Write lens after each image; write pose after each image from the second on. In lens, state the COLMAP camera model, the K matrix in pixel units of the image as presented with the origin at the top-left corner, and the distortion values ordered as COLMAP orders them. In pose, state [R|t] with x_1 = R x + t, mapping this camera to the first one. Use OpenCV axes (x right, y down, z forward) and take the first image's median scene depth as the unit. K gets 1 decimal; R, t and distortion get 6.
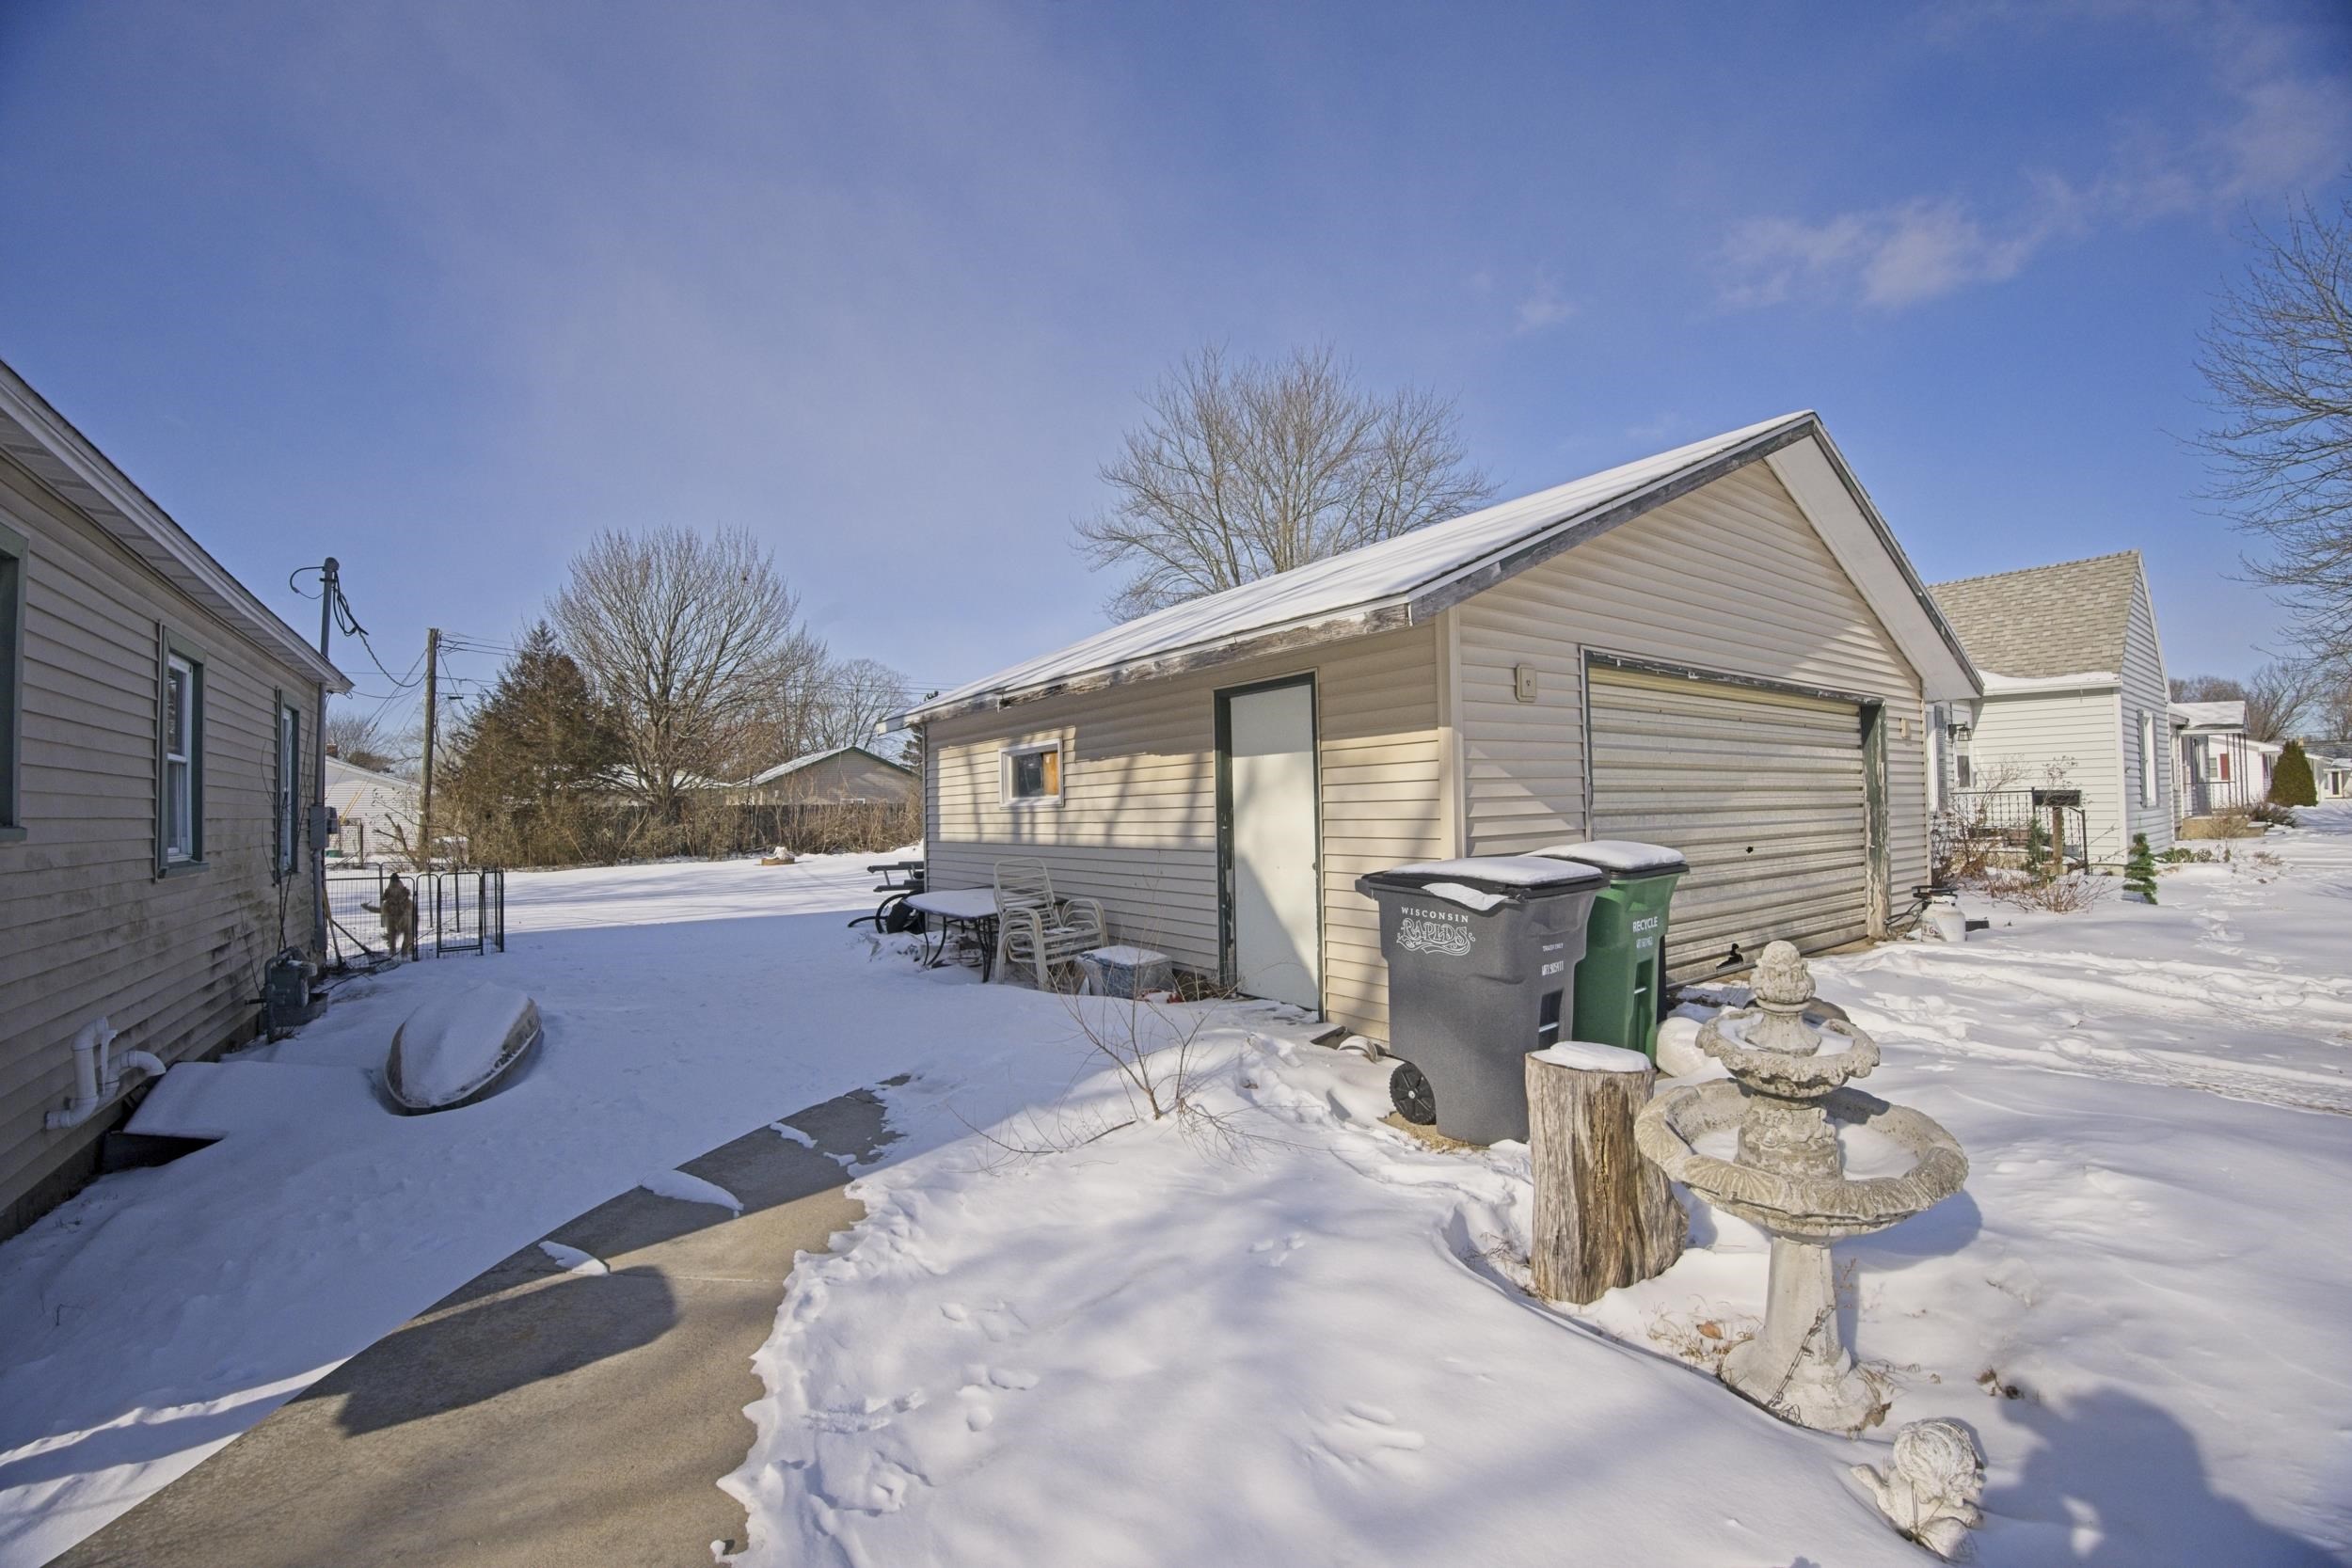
lens RADIAL K [[924.5, 0, 1176.0], [0, 924.5, 784.0], [0, 0, 1]] dist [-0.037596, 0.000181]
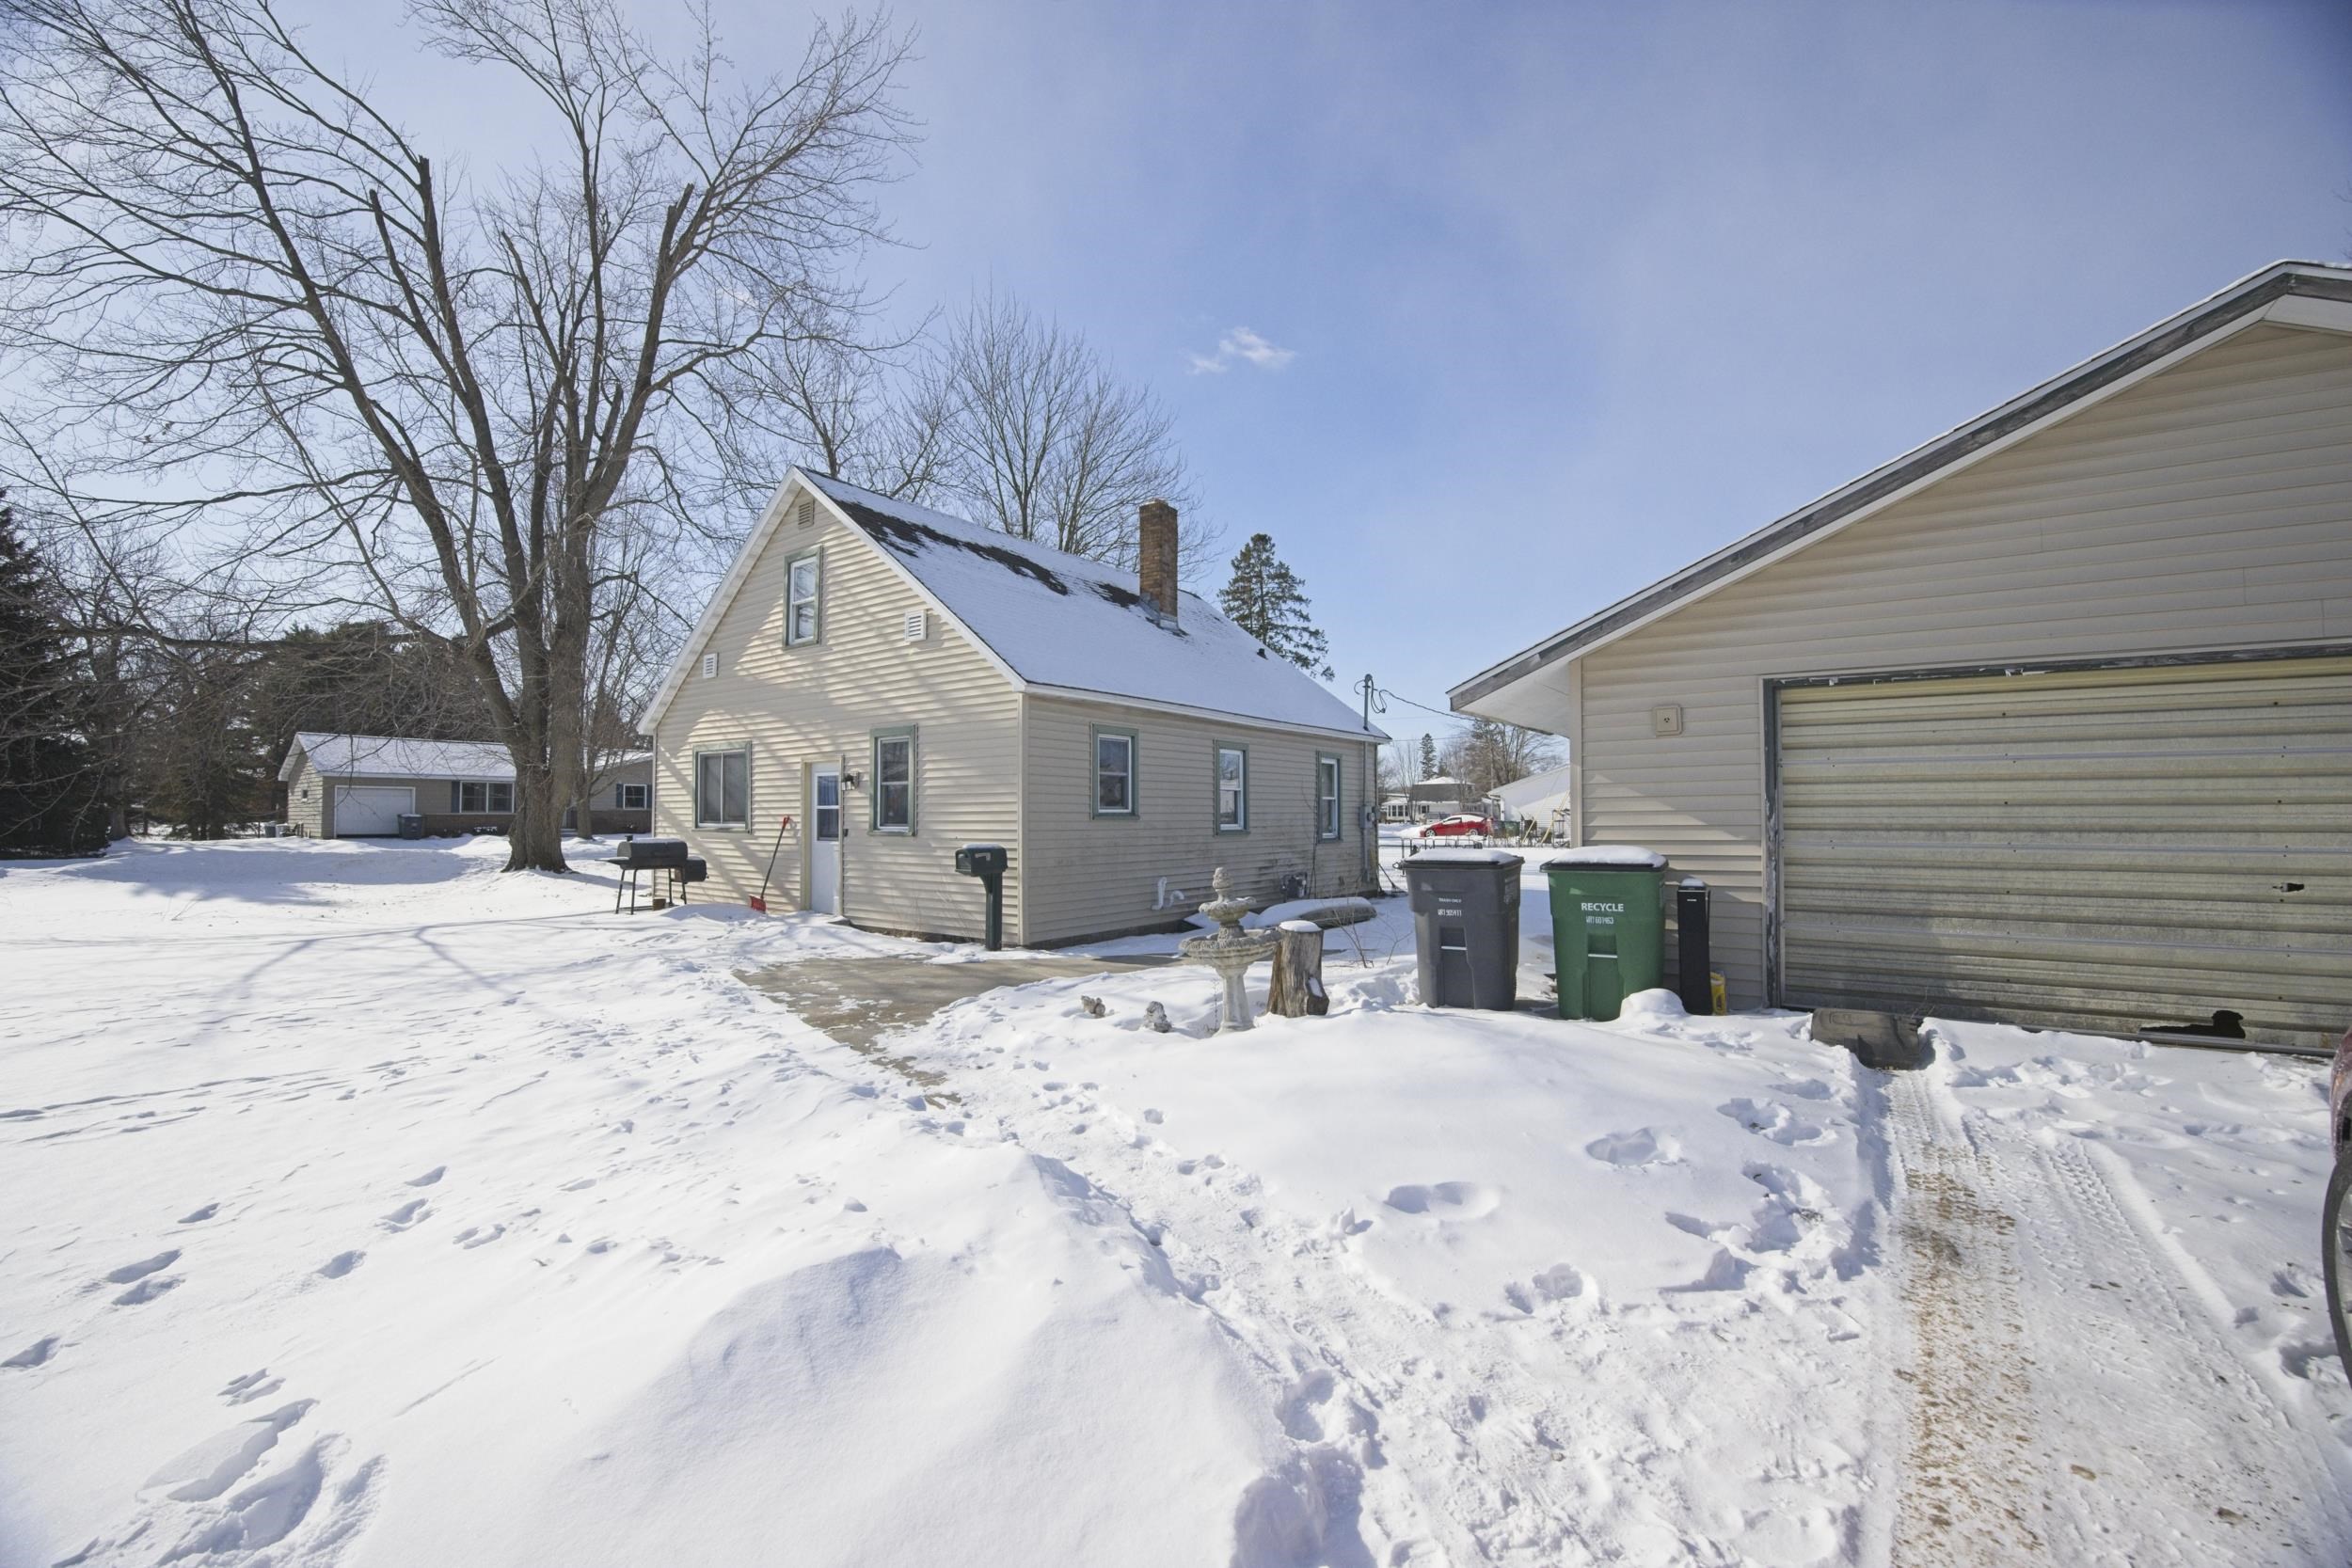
lens RADIAL K [[924.5, 0, 1176.0], [0, 924.5, 784.0], [0, 0, 1]] dist [-0.037596, 0.000181]
pose [[0.324192, -0.013376, -0.945897, 0.966473], [0.022217, 0.999732, -0.006523, -0.021501], [0.945730, -0.018900, 0.324403, -0.024316]]
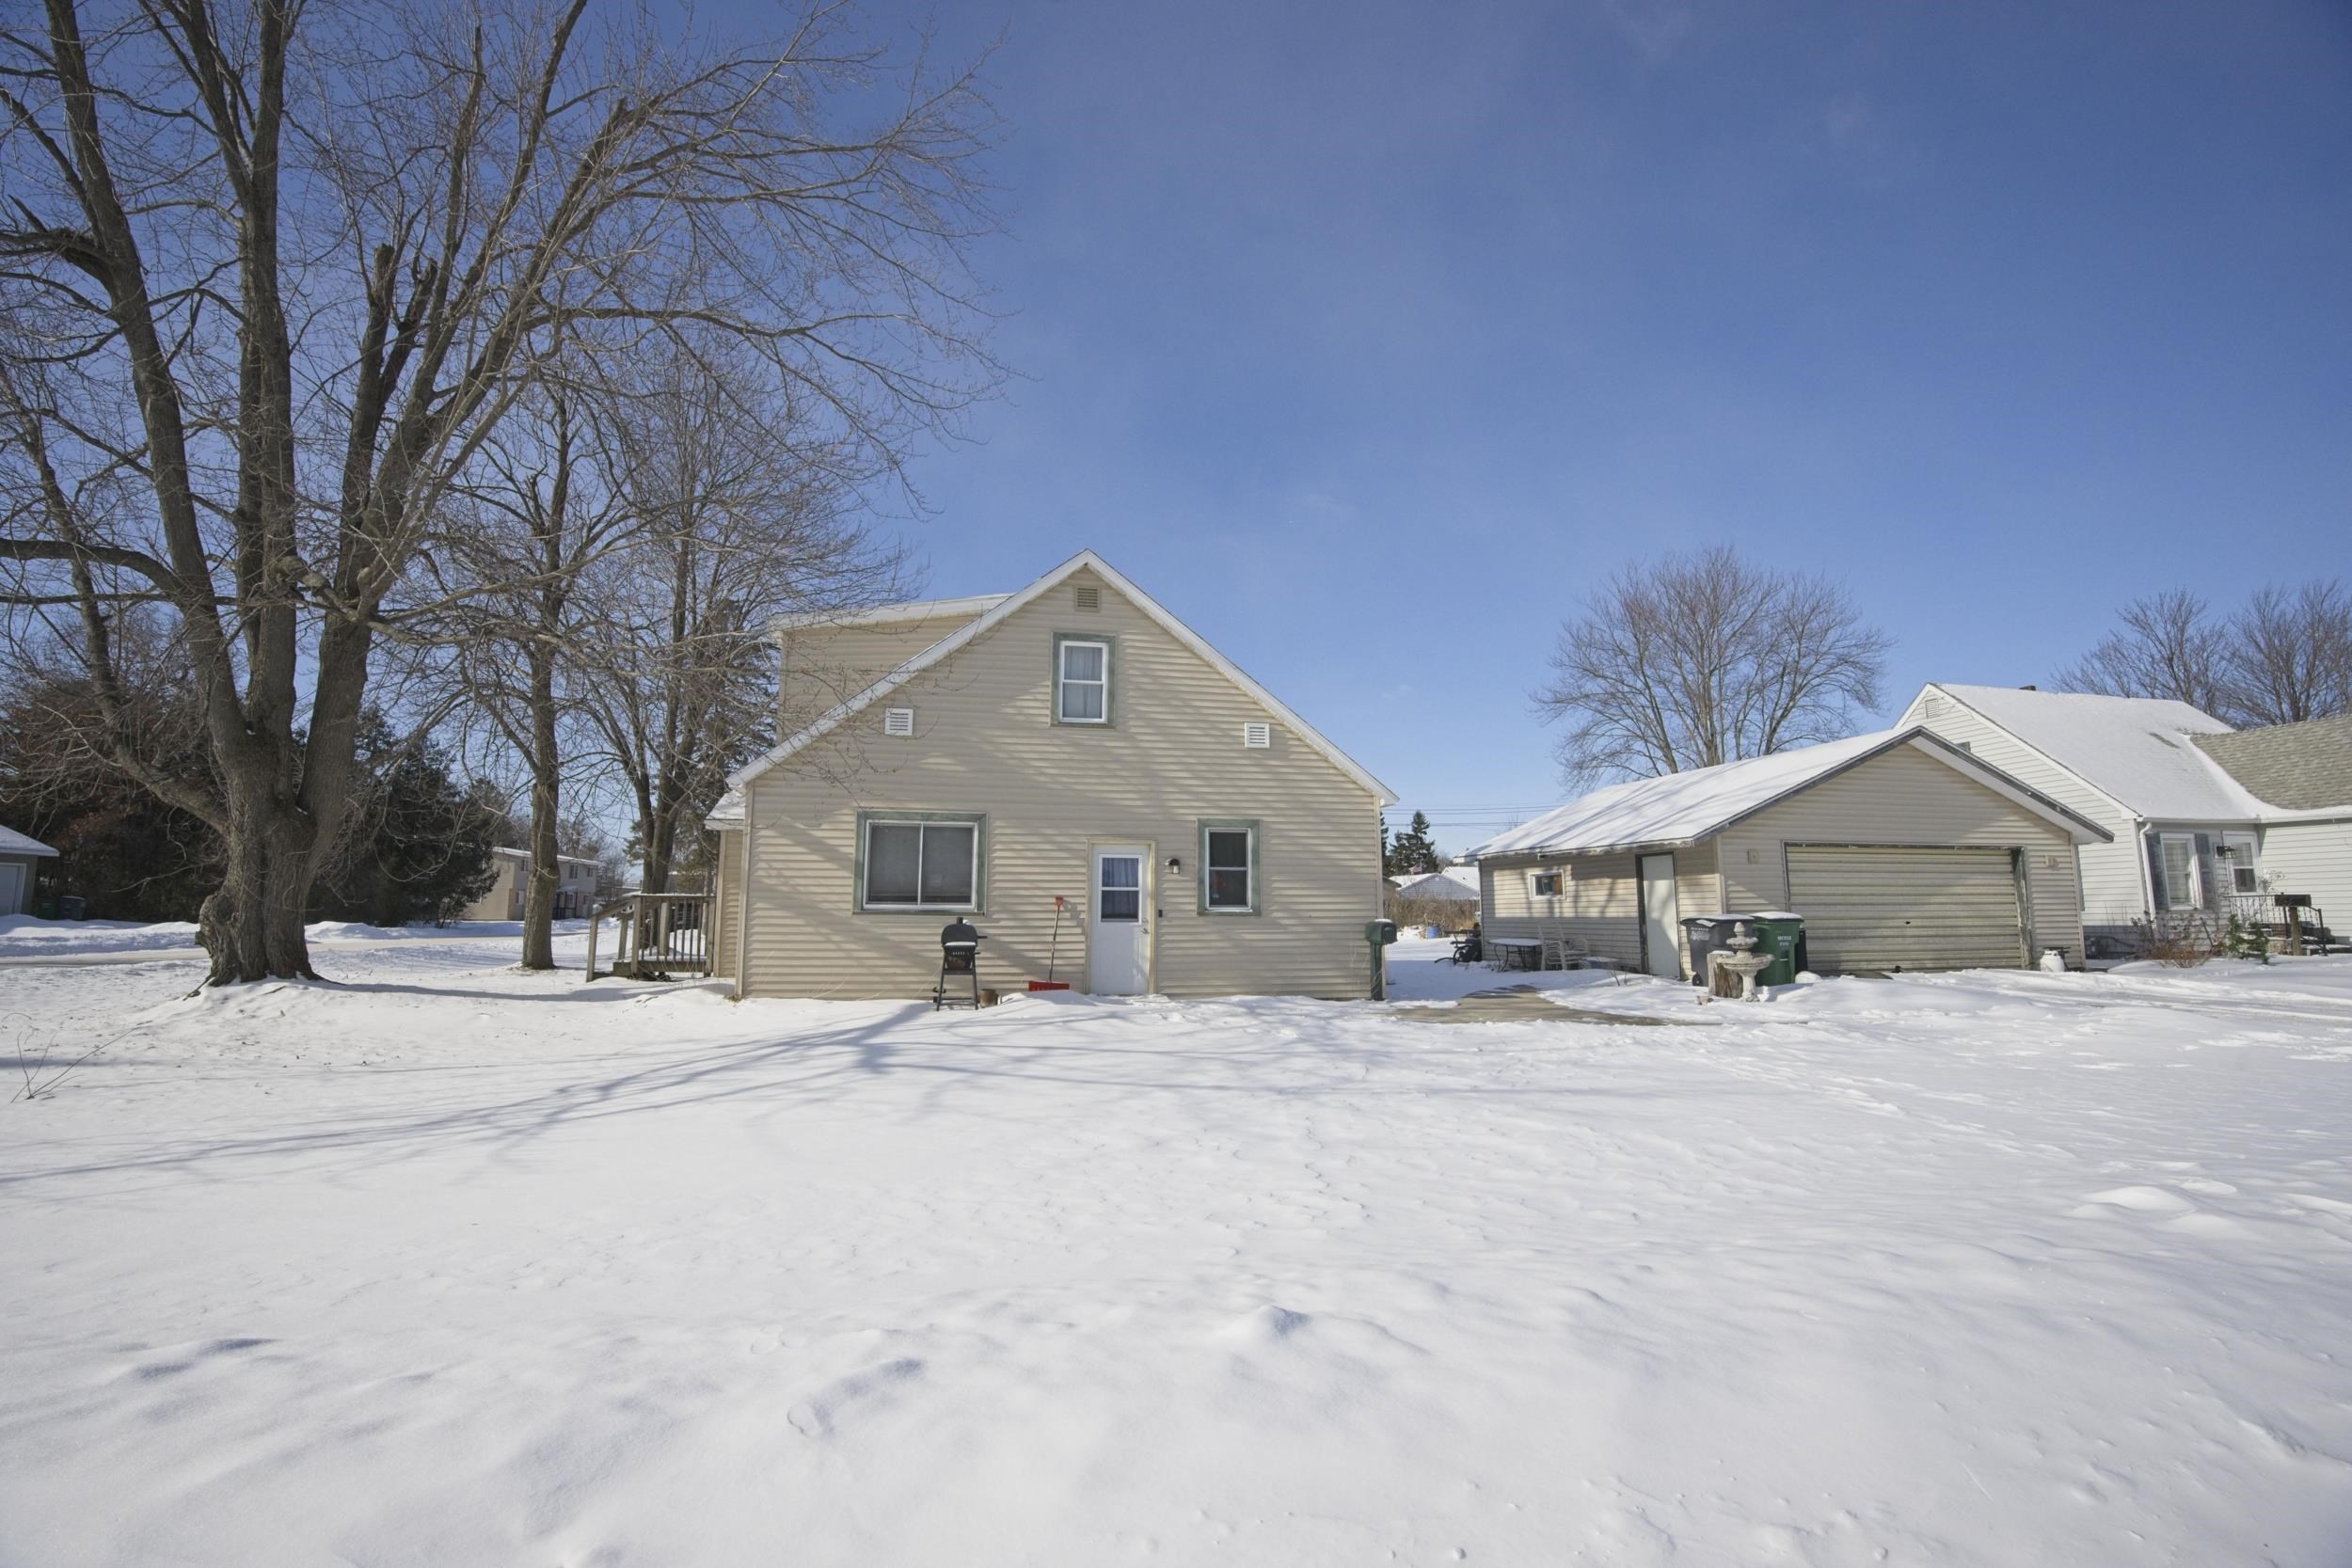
lens RADIAL K [[955.6, 0, 1176.0], [0, 955.6, 784.0], [0, 0, 1]] dist [-0.030470, -0.007248]
pose [[0.908624, -0.036587, -0.416008, -0.011654], [-0.007110, 0.994655, -0.103007, -0.014740], [0.417554, 0.096552, 0.903508, -1.725950]]
